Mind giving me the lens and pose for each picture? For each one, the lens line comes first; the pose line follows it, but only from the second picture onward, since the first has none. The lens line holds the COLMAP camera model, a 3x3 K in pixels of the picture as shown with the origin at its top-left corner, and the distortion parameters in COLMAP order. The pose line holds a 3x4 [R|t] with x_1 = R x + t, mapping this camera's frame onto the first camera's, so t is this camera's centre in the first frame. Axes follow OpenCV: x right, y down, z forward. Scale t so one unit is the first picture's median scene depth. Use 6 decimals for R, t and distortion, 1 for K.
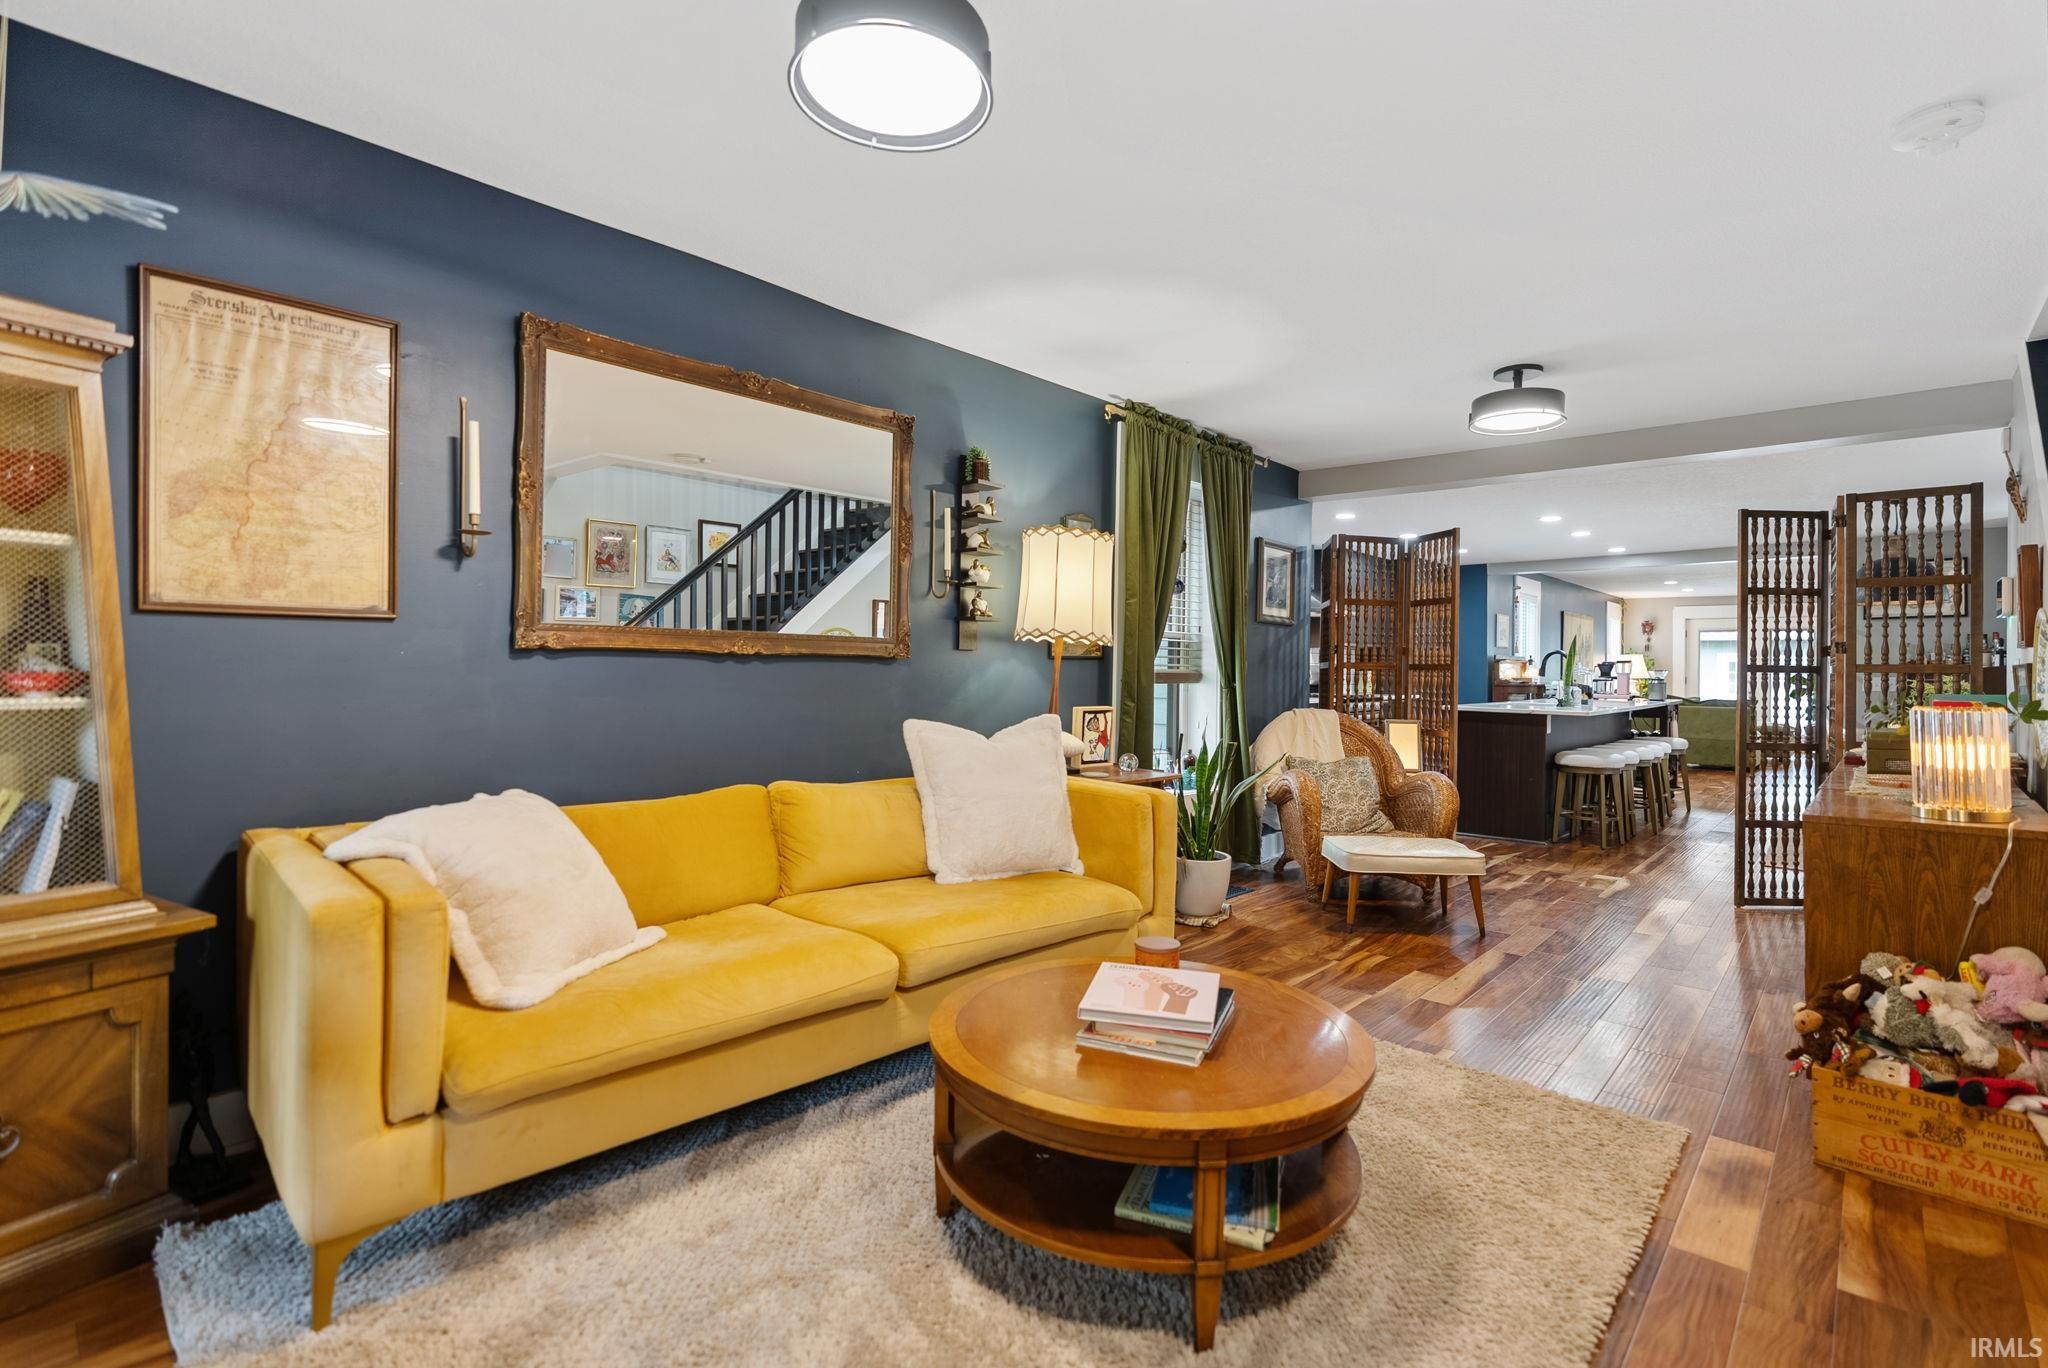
lens RADIAL K [[940.4, 0, 1033.6], [0, 940.4, 668.5], [0, 0, 1]] dist [-0.000053, 0.002121]
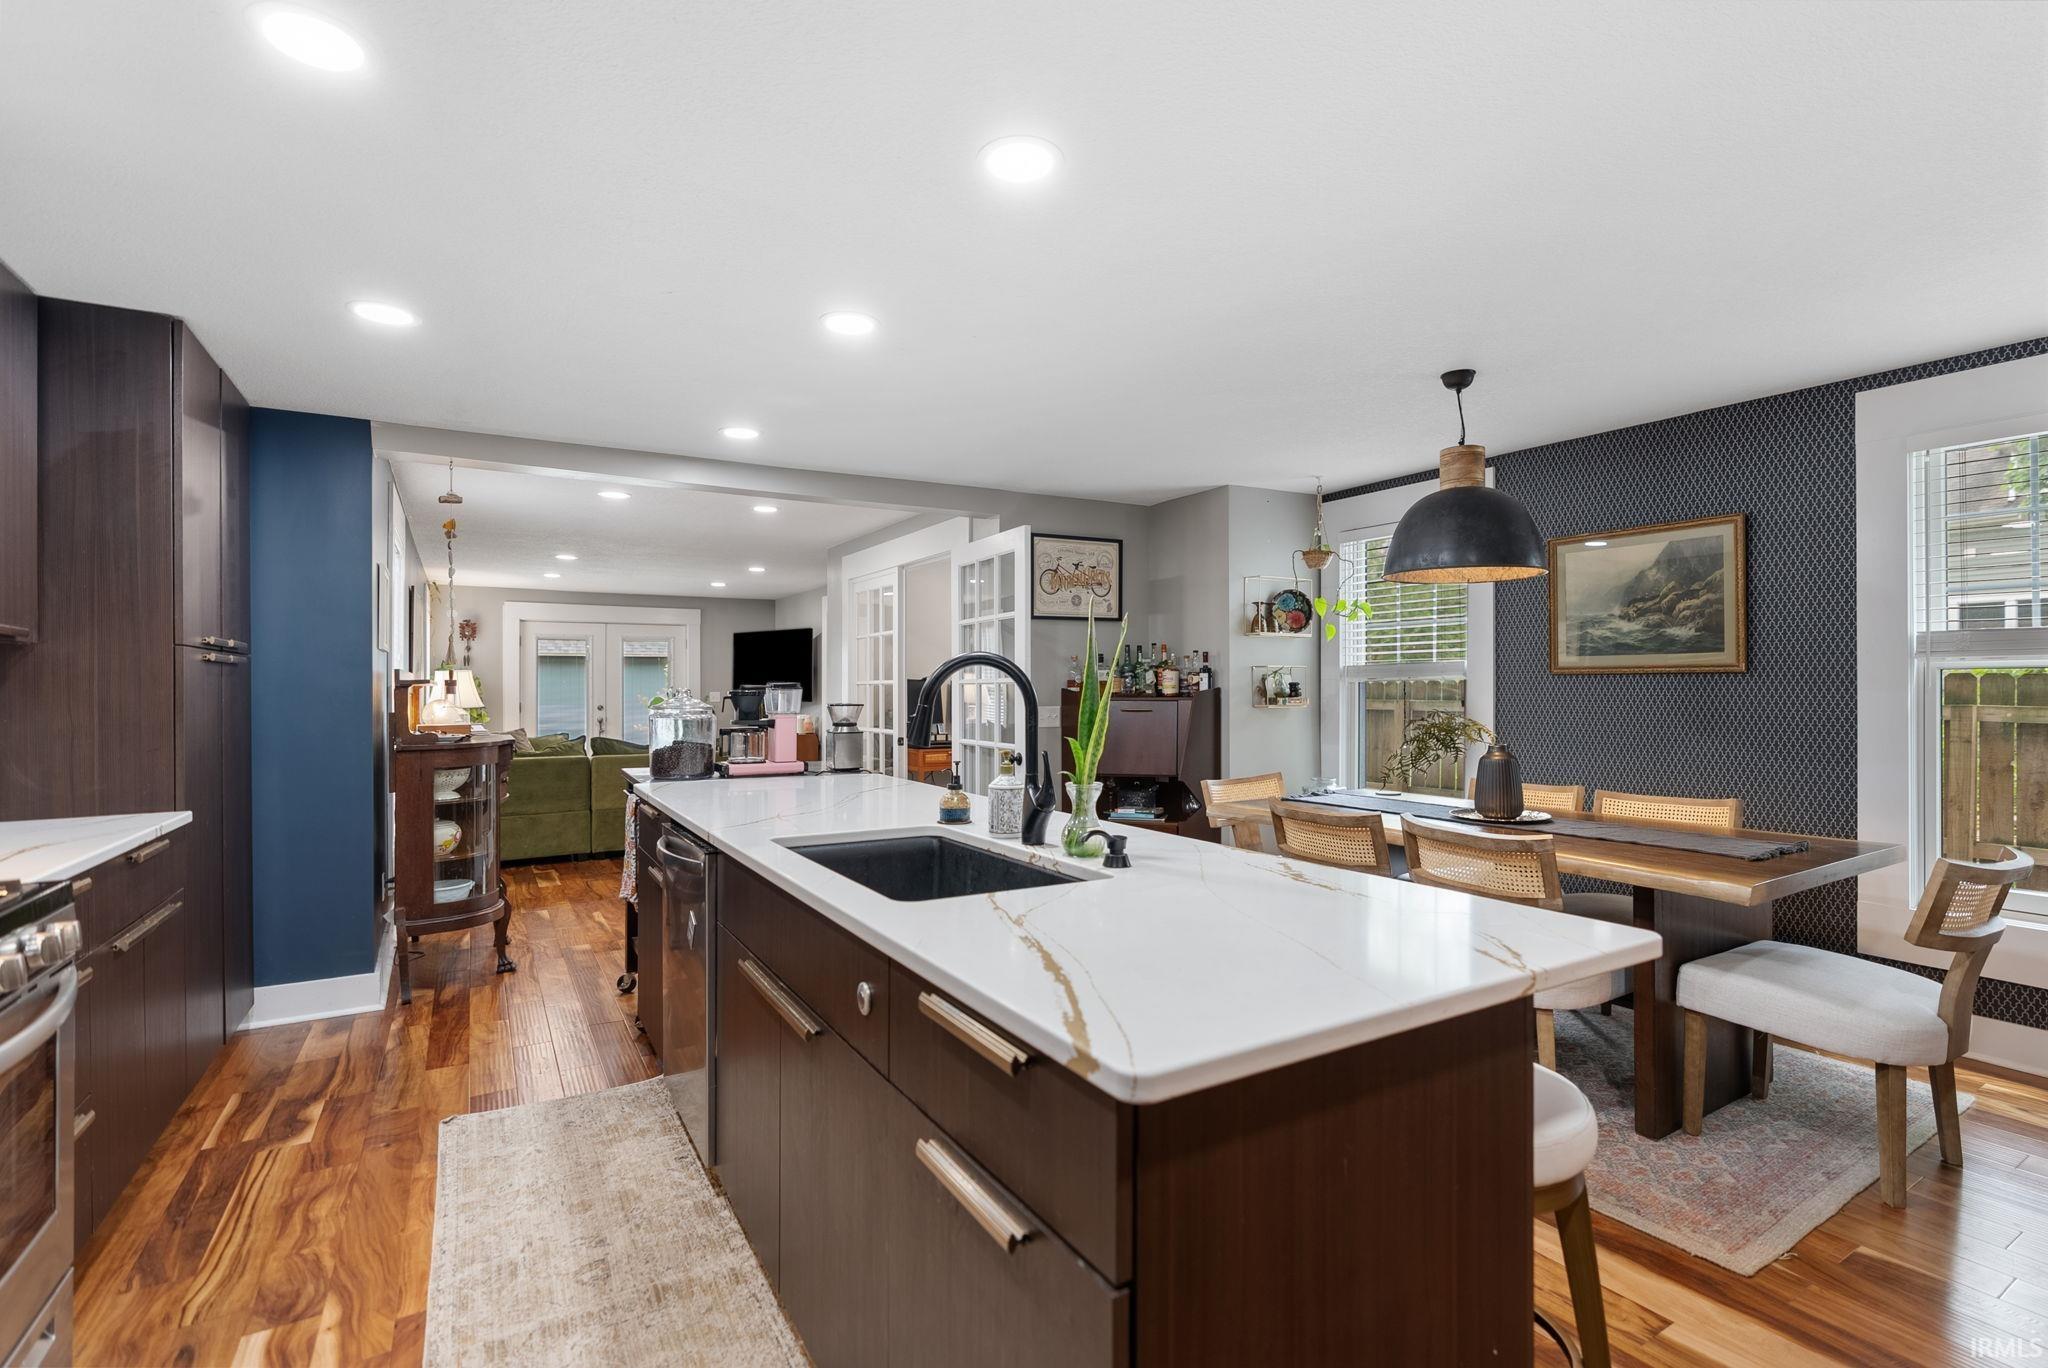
lens RADIAL K [[940.4, 0, 1043.9], [0, 940.4, 680.6], [0, 0, 1]] dist [-0.000053, 0.002121]
pose [[0.287313, -0.004742, 0.957825, 0.578106], [0.009390, 0.999954, 0.002134, -0.023256], [-0.957791, 0.008380, 0.287345, 1.807647]]
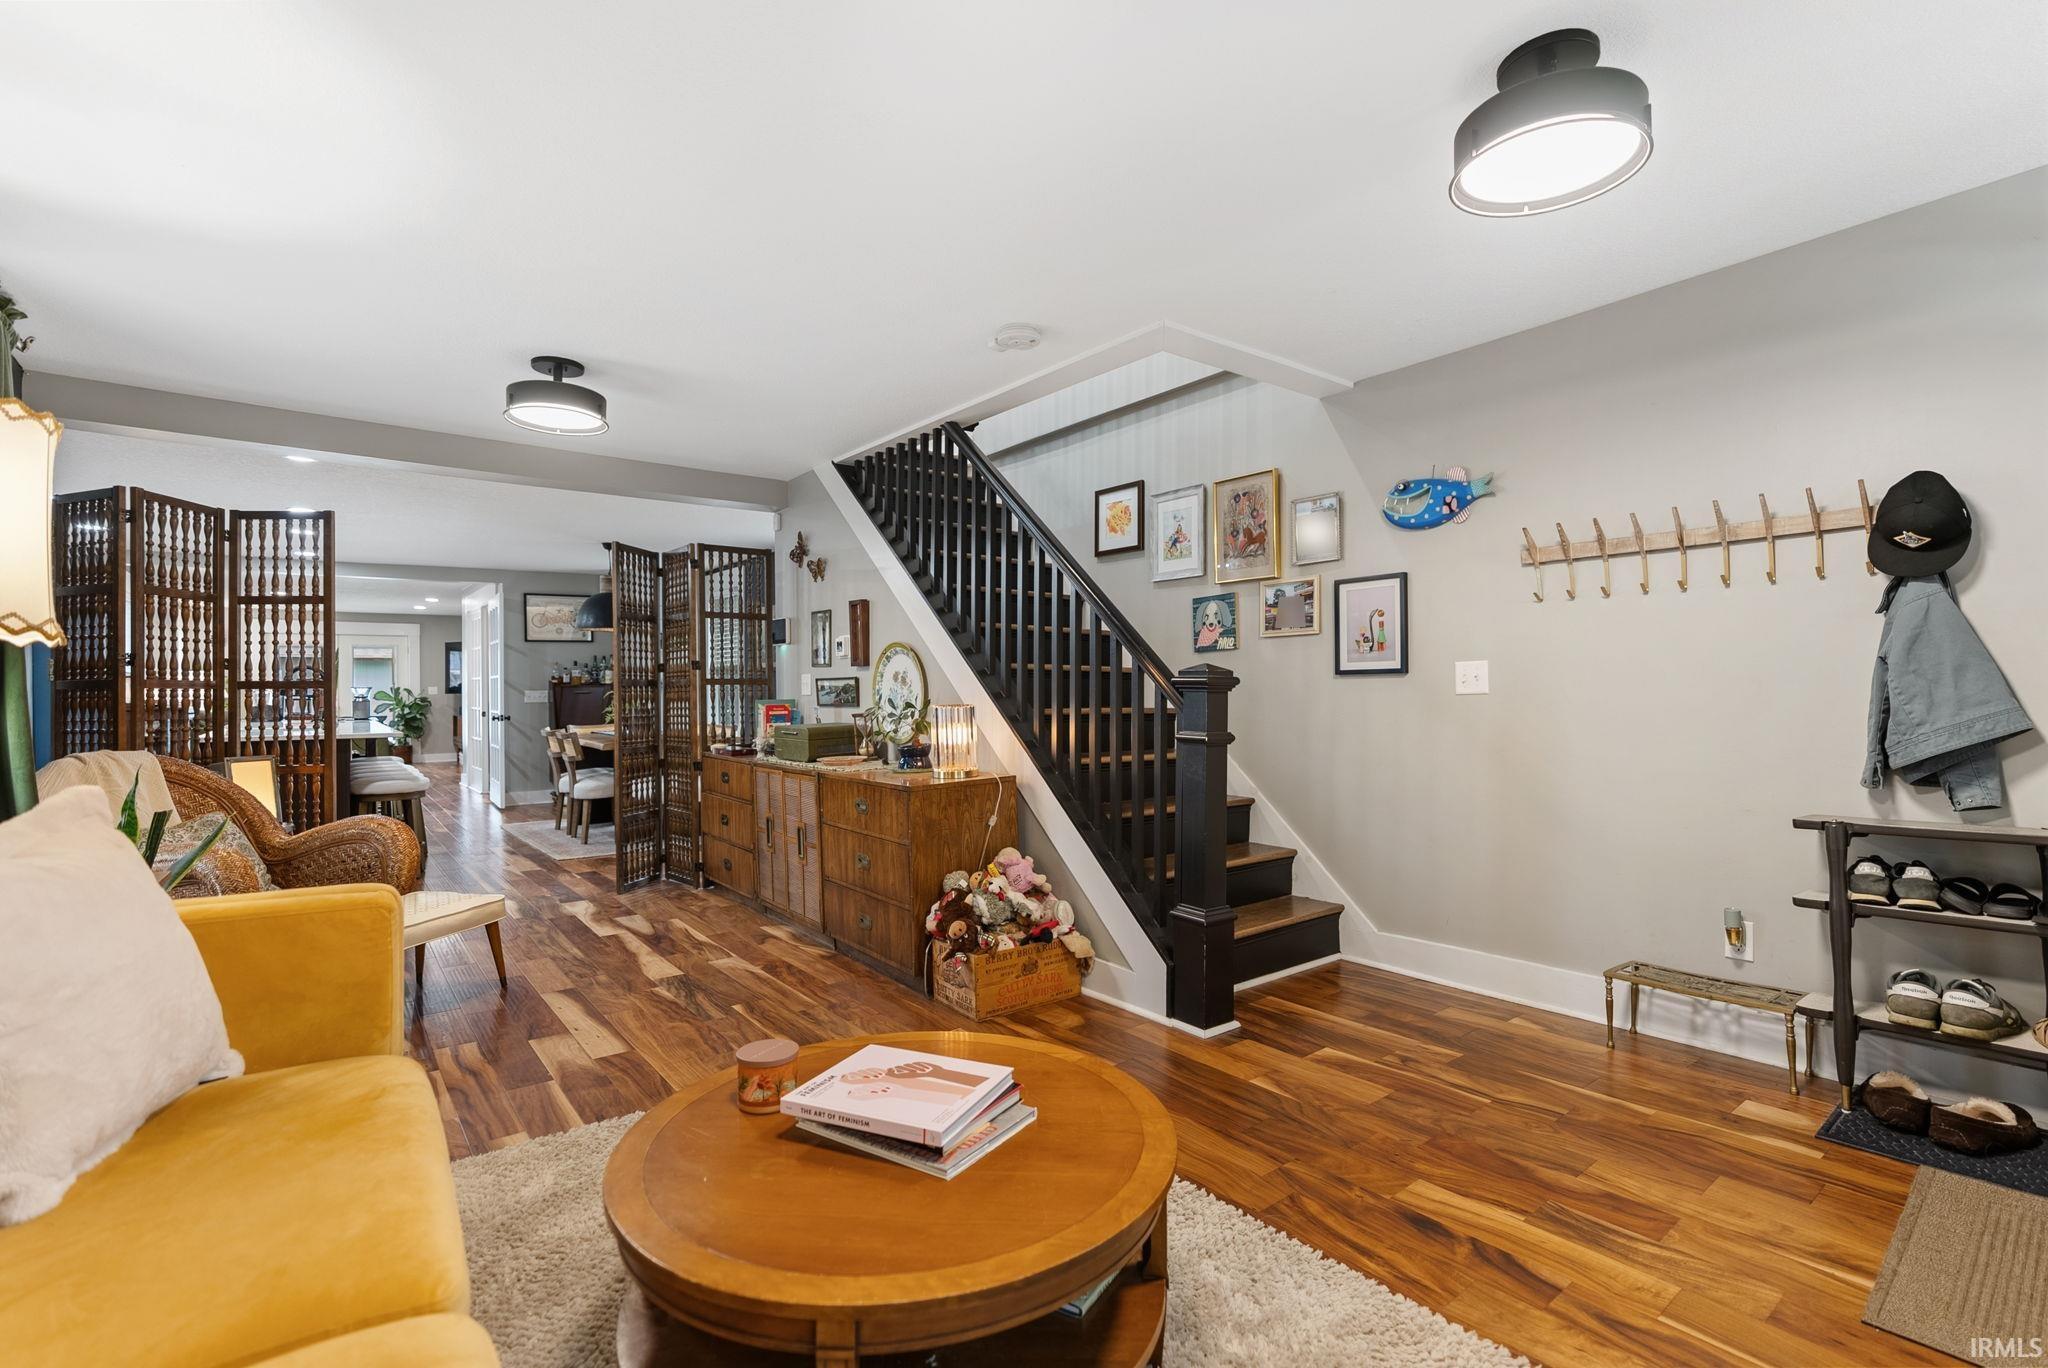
lens RADIAL K [[940.4, 0, 1029.1], [0, 940.4, 689.2], [0, 0, 1]] dist [-0.000053, 0.002121]
pose [[0.181396, -0.015455, 0.983289, -0.339280], [0.011965, 0.999837, 0.013508, -0.002571], [-0.983337, 0.009314, 0.181551, 0.393458]]
